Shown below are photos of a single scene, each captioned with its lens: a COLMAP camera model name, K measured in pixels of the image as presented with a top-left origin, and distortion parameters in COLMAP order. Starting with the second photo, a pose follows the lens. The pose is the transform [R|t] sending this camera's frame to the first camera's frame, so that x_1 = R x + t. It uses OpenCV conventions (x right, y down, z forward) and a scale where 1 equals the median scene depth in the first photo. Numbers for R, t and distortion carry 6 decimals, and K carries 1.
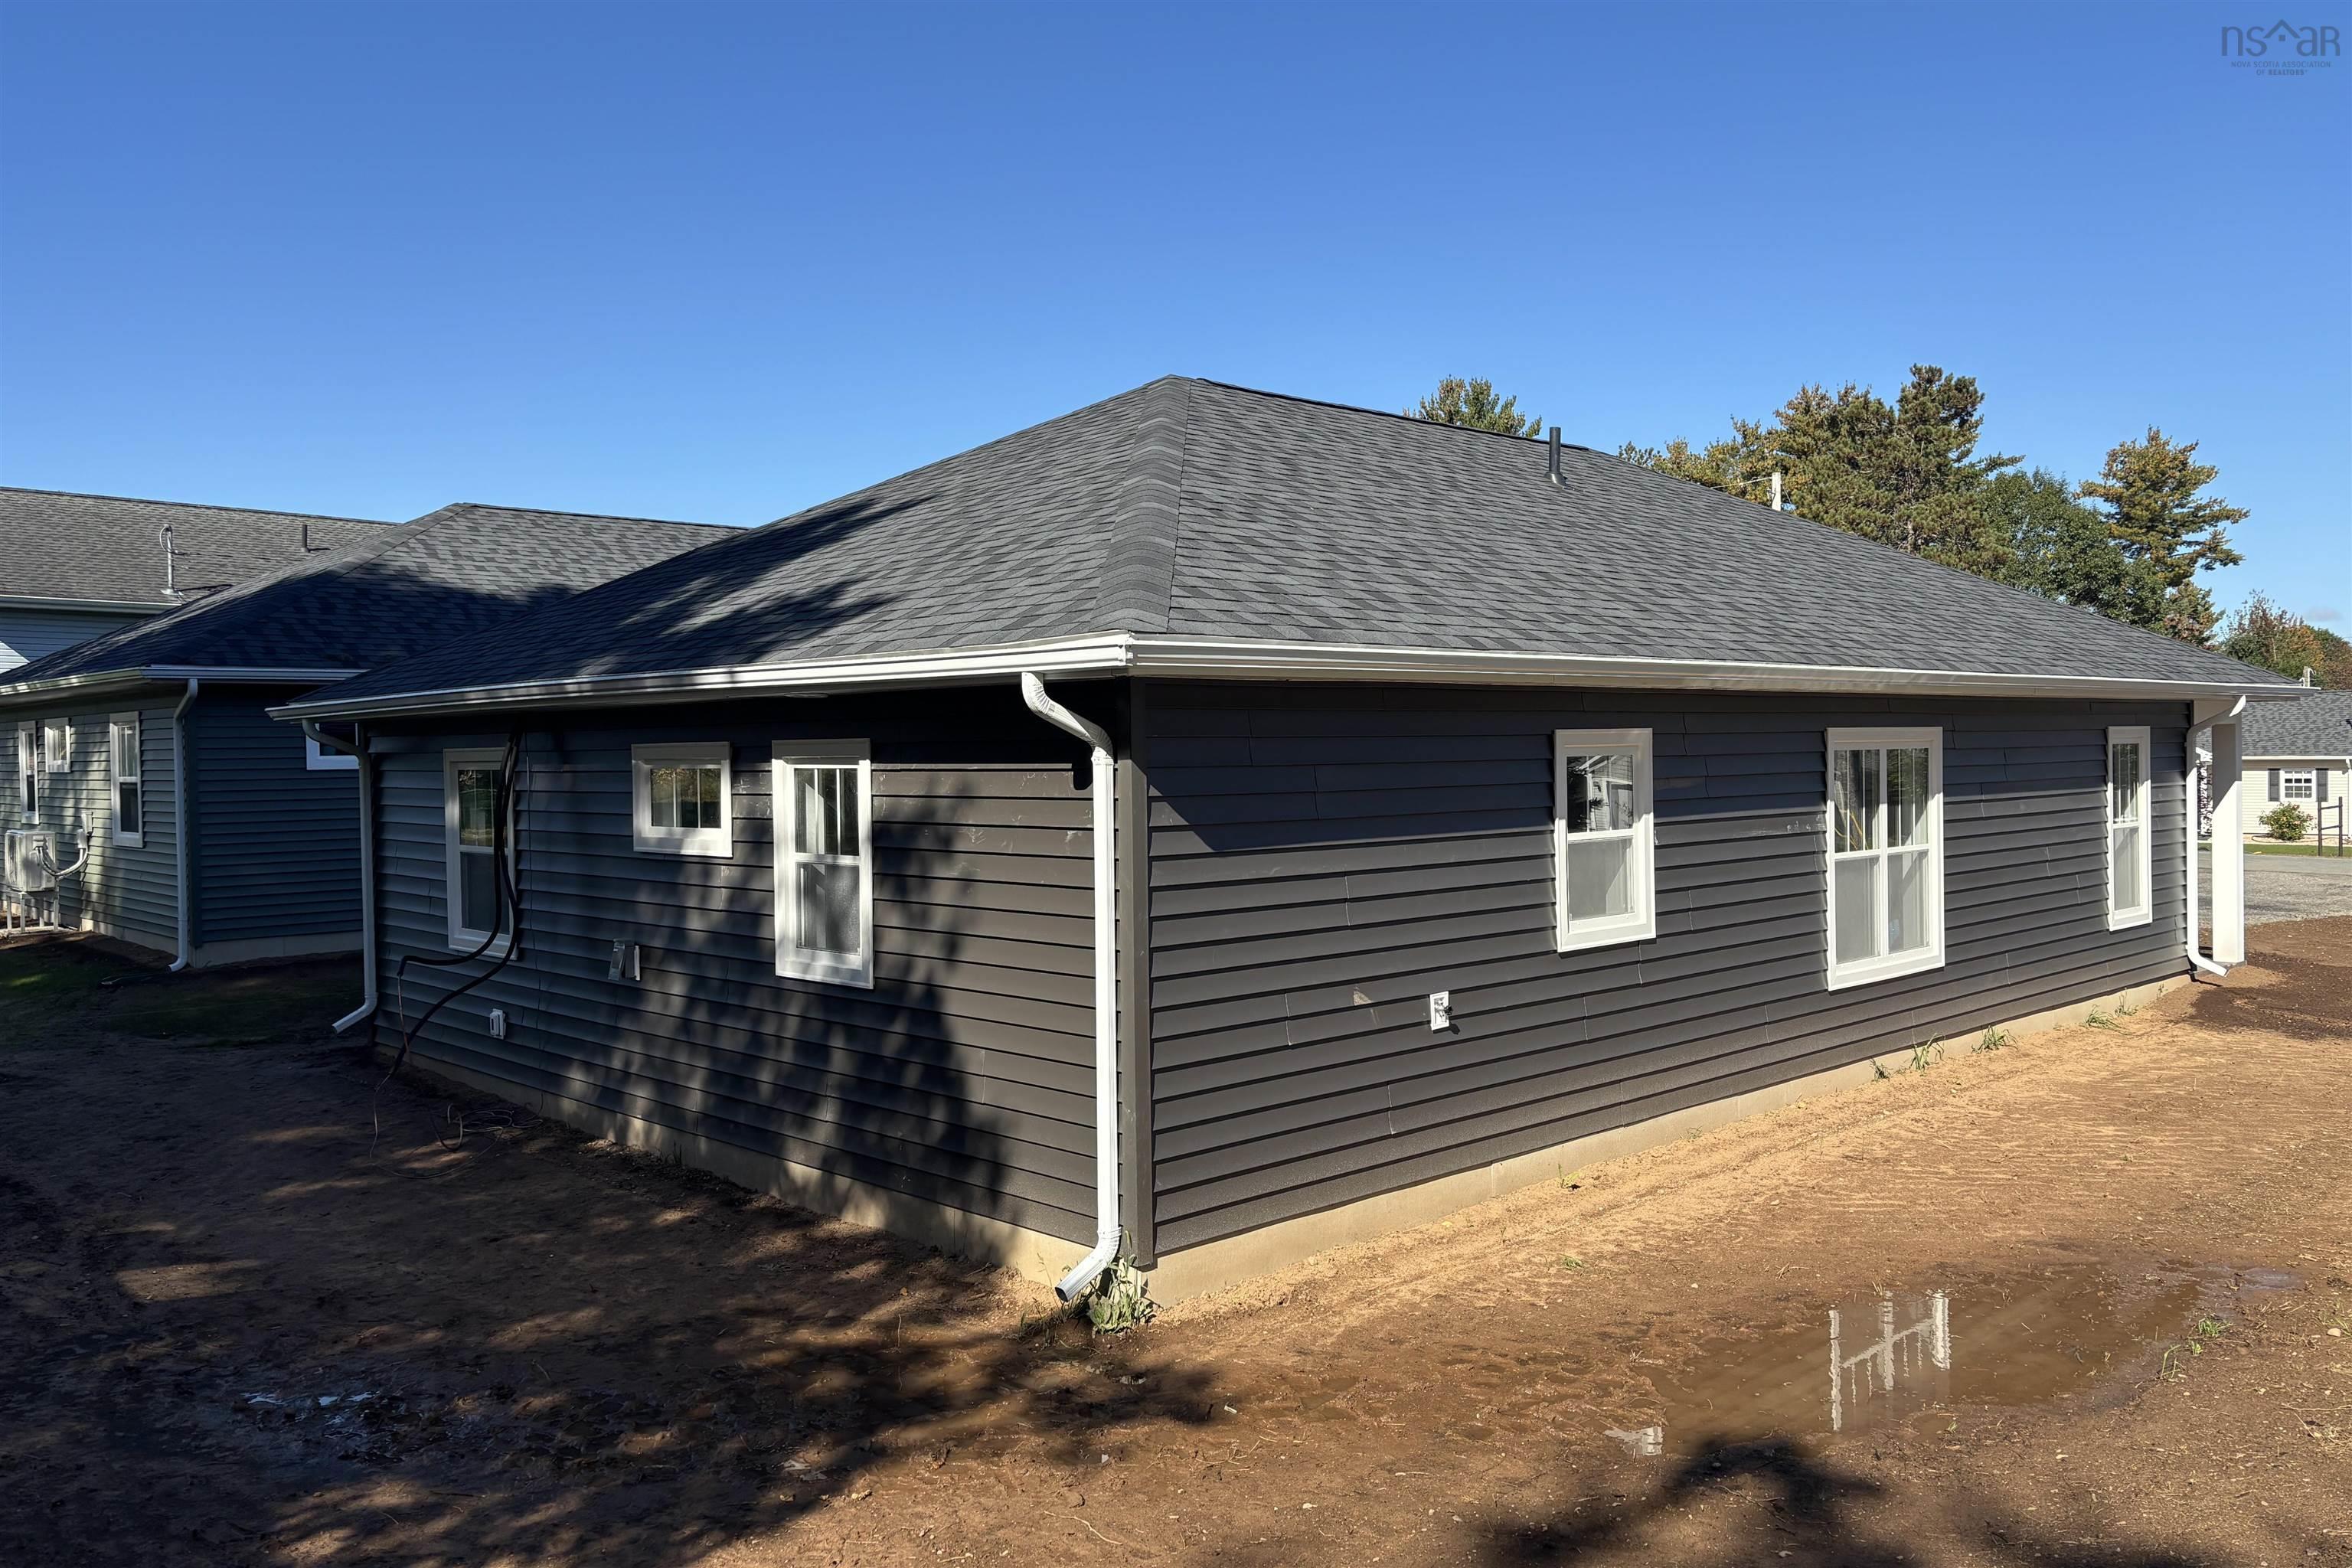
lens RADIAL K [[1863.9, 0, 1178.6], [0, 1863.9, 800.9], [0, 0, 1]] dist [0.003504, 0.008264]
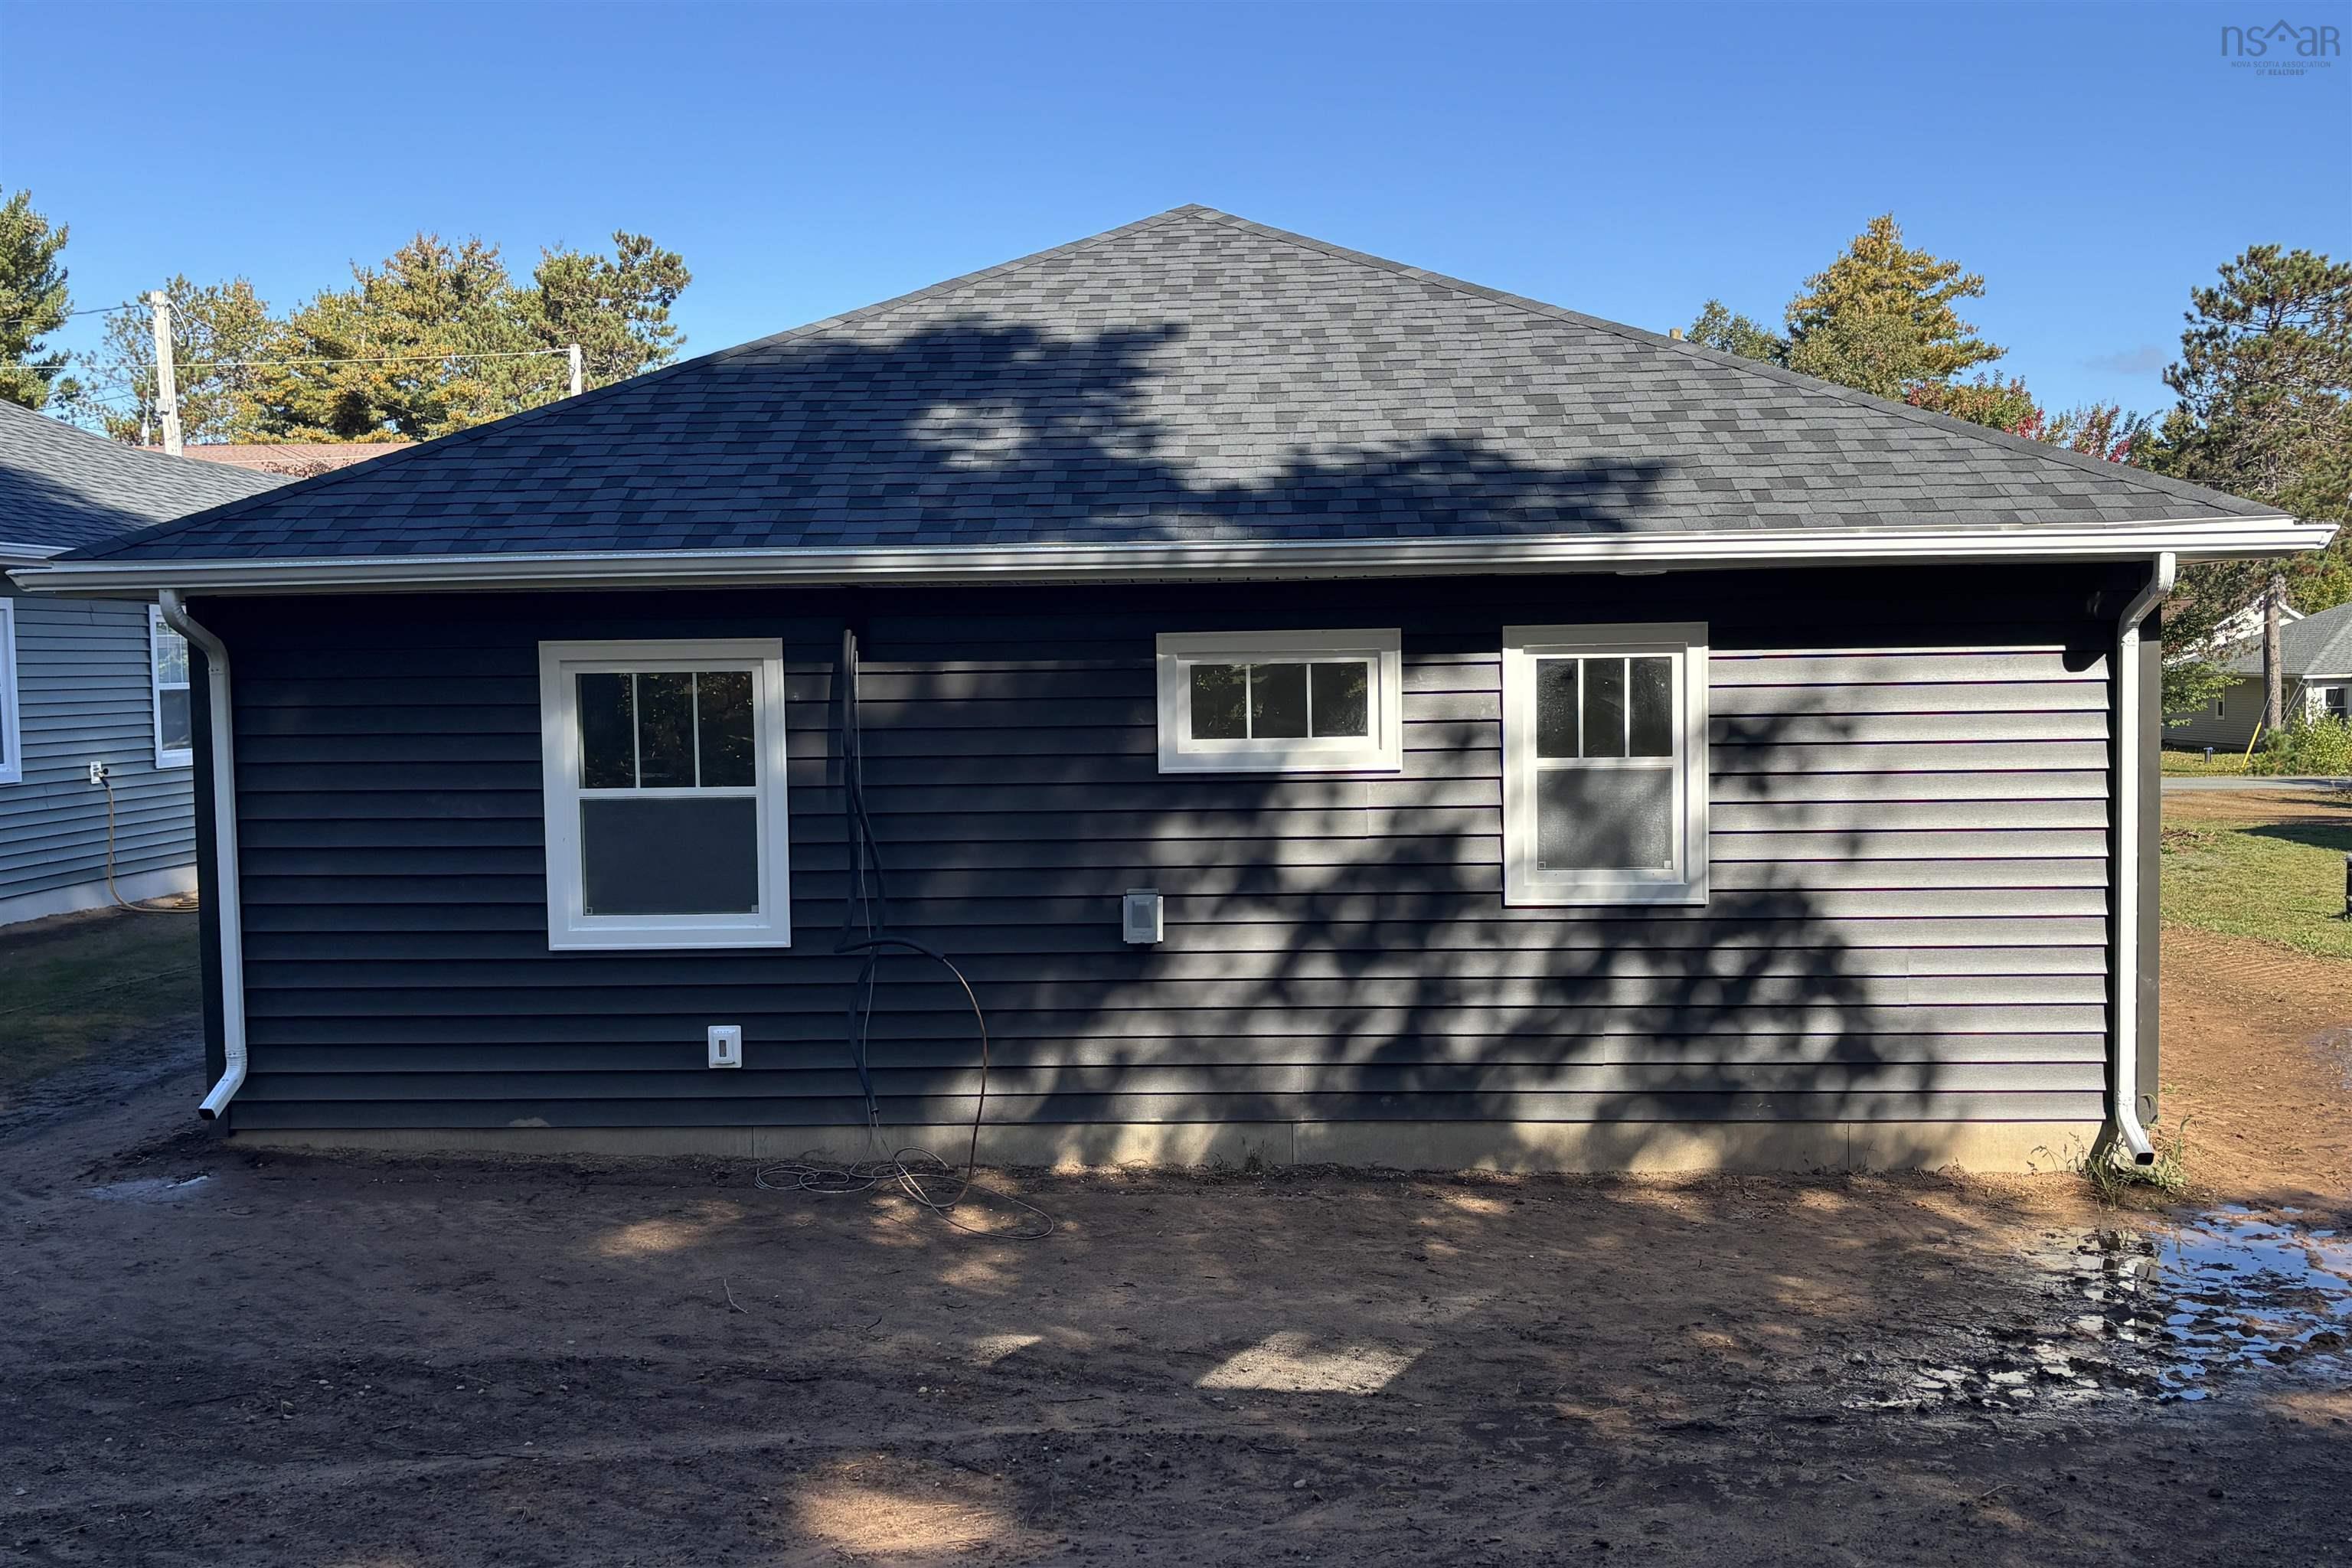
lens RADIAL K [[2249.9, 0, 1175.3], [0, 2249.9, 773.7], [0, 0, 1]] dist [-0.002482, 0.000000]
pose [[0.736914, -0.034881, 0.675085, -1.032922], [0.024792, 0.999391, 0.024575, 0.005742], [-0.675531, -0.001373, 0.737330, 0.357039]]
